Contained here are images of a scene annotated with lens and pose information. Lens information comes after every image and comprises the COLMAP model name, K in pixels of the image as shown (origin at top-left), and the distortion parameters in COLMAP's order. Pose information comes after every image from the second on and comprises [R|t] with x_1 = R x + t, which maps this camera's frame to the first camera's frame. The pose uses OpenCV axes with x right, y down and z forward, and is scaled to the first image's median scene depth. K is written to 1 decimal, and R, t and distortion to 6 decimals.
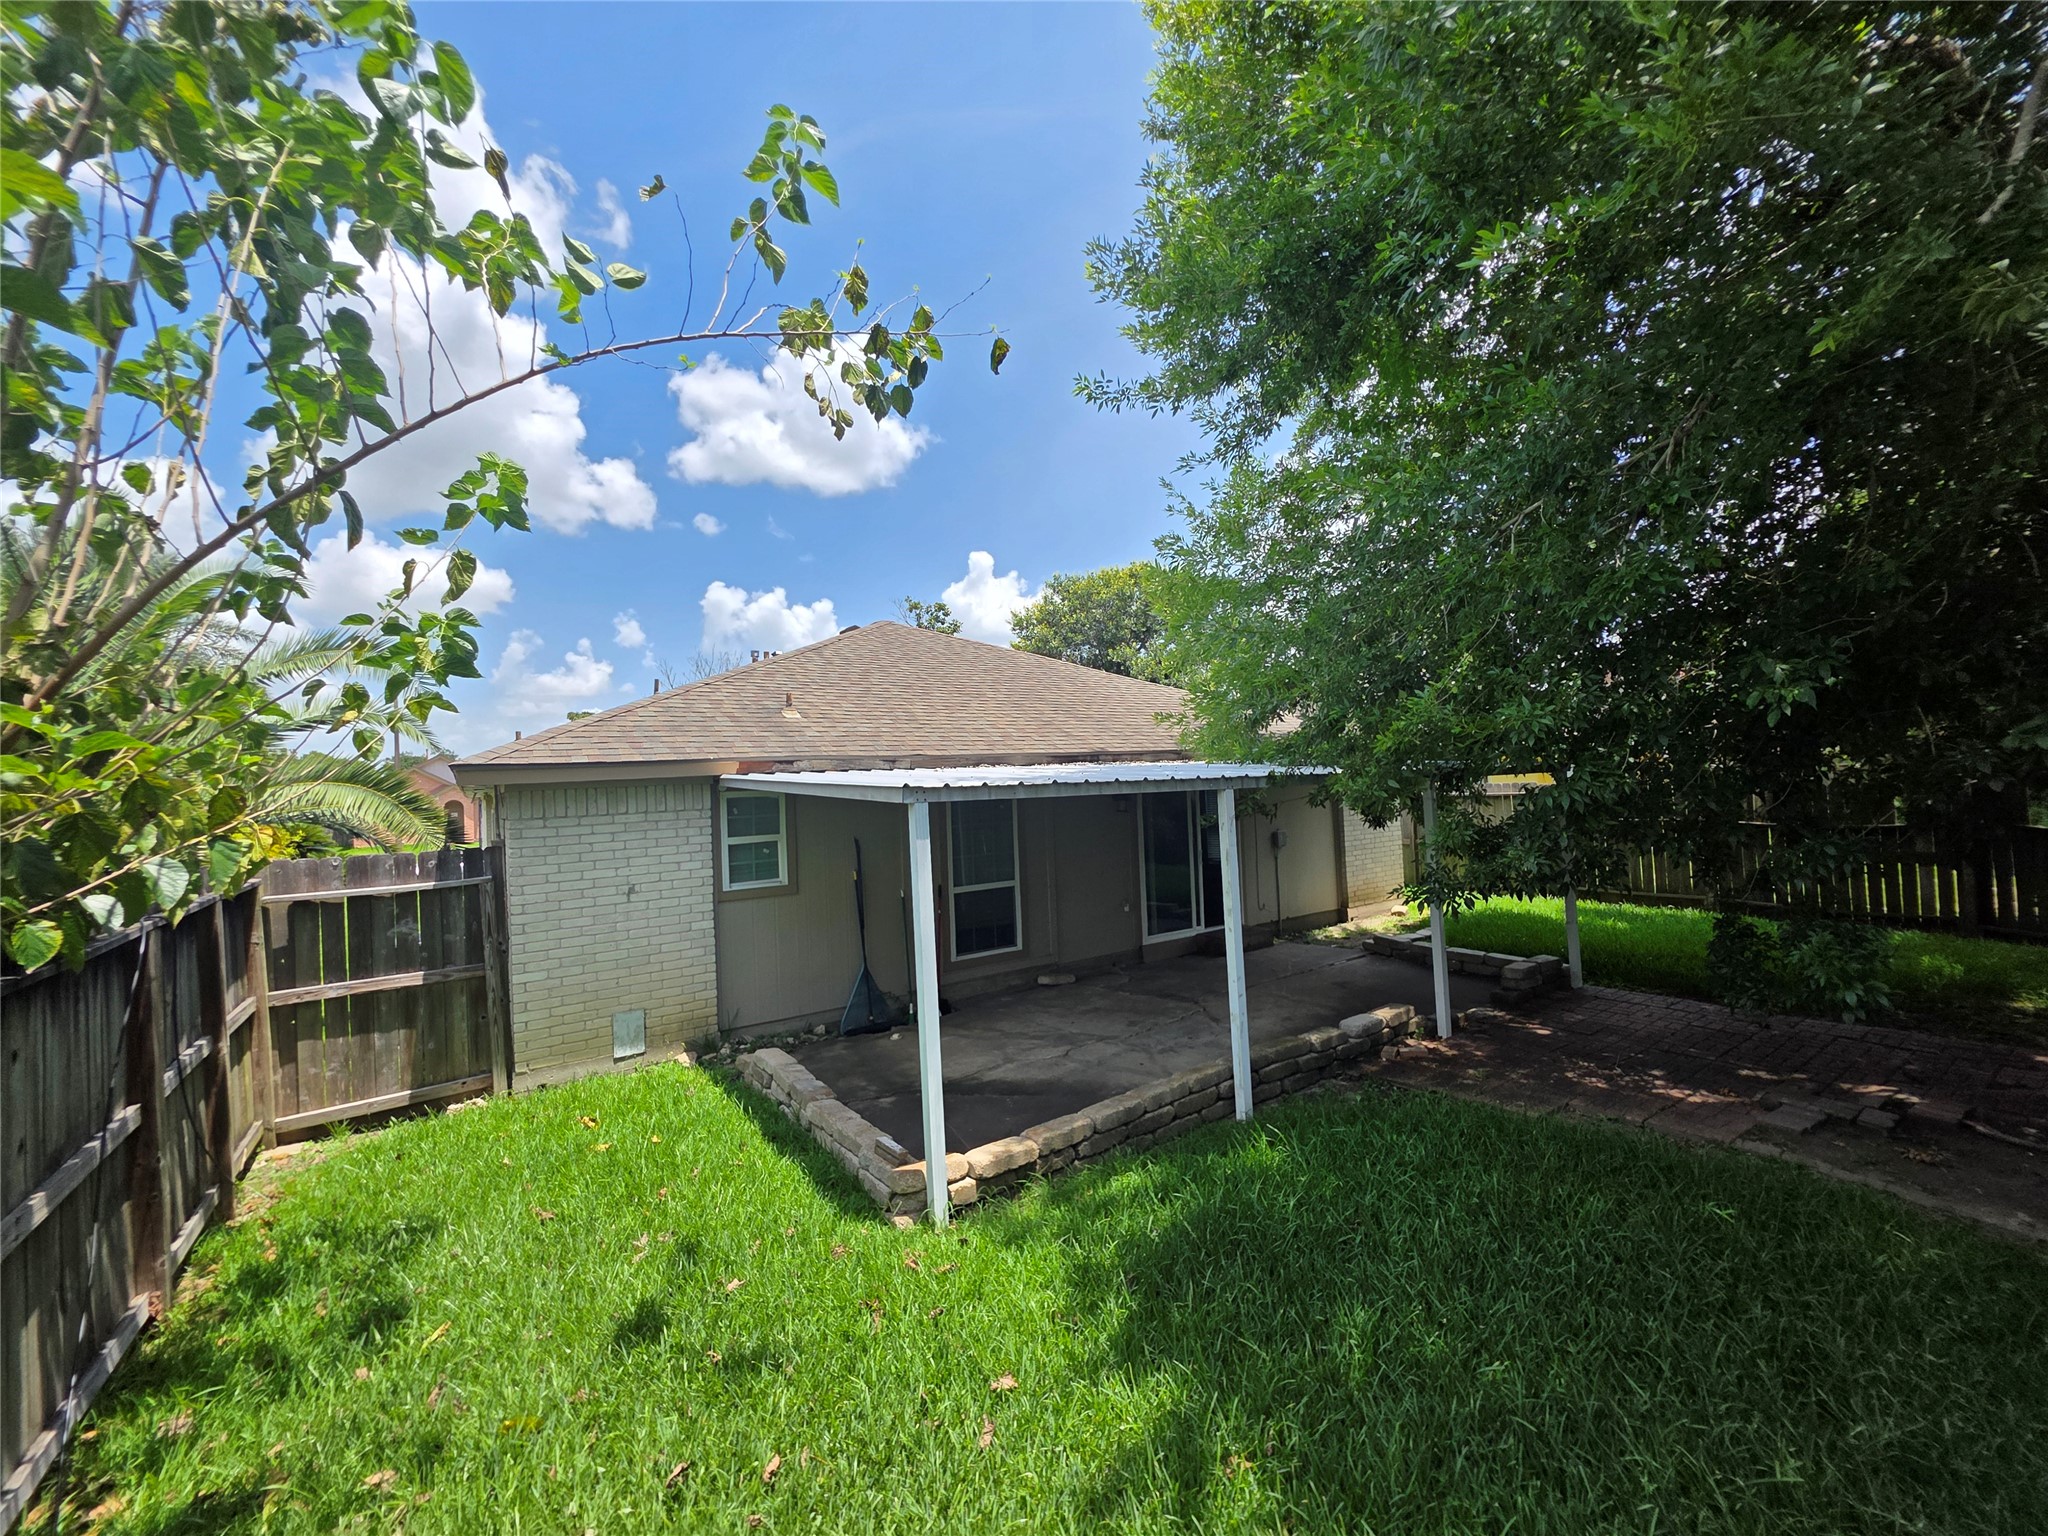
lens RADIAL K [[820.0, 0, 1041.4], [0, 820.0, 758.4], [0, 0, 1]] dist [0.006758, -0.000589]
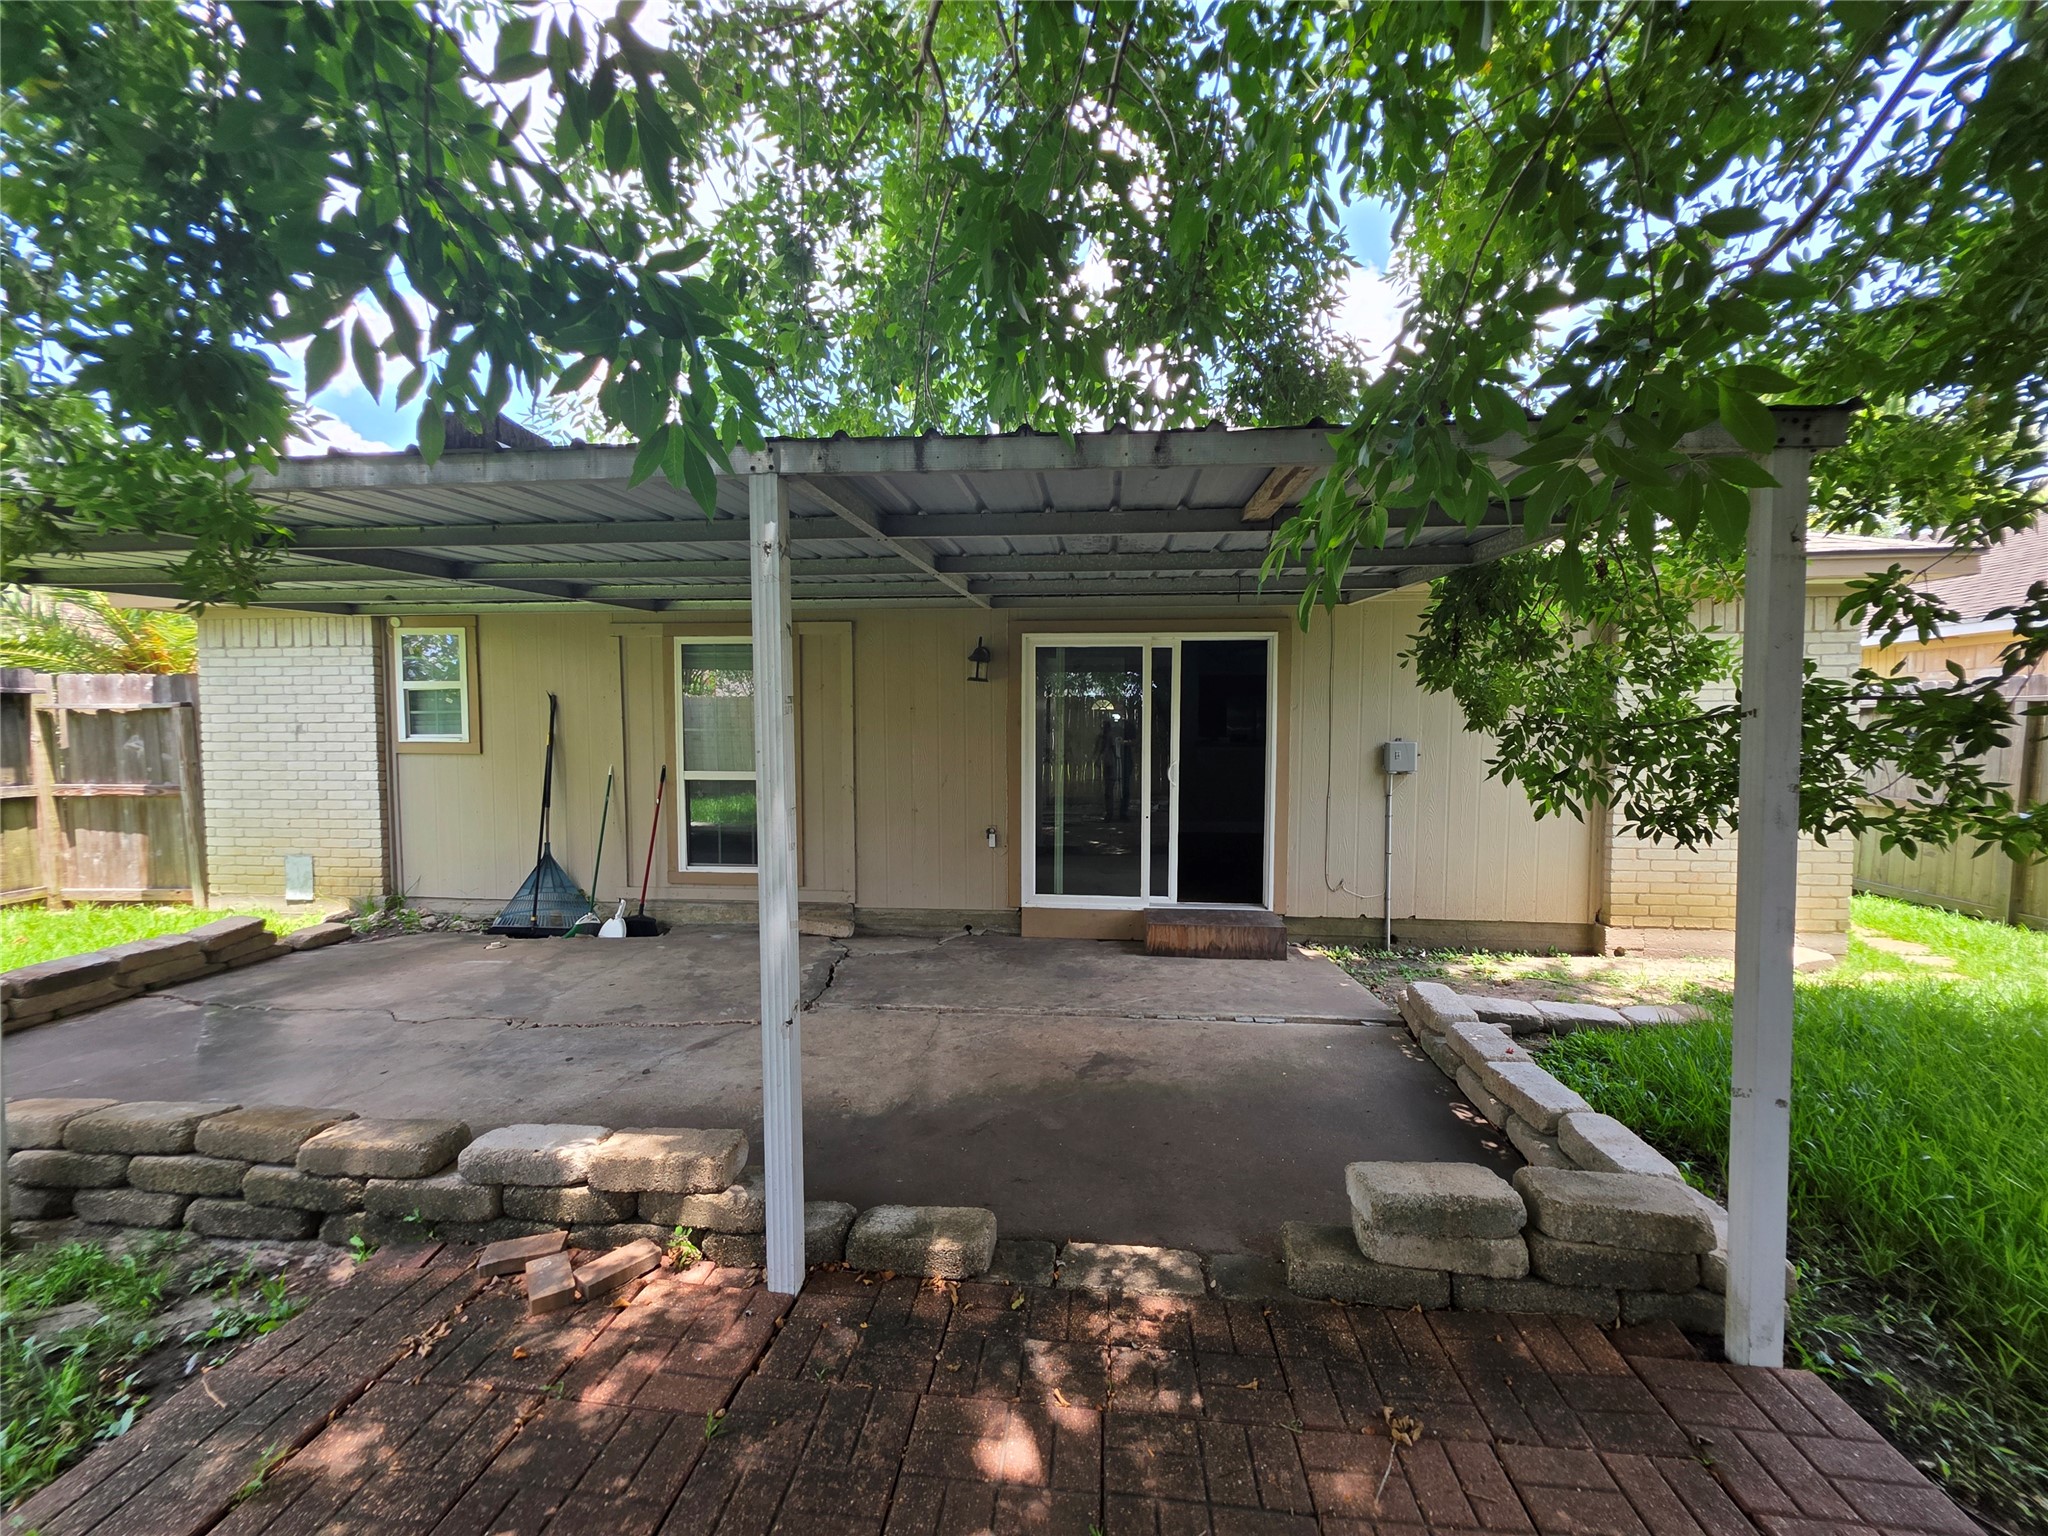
lens RADIAL K [[820.0, 0, 1023.7], [0, 820.0, 756.7], [0, 0, 1]] dist [0.006758, -0.000589]
pose [[0.766573, 0.063489, -0.639011, 0.737371], [-0.015644, 0.996652, 0.080256, 0.103346], [0.641967, -0.051525, 0.764999, 0.806296]]
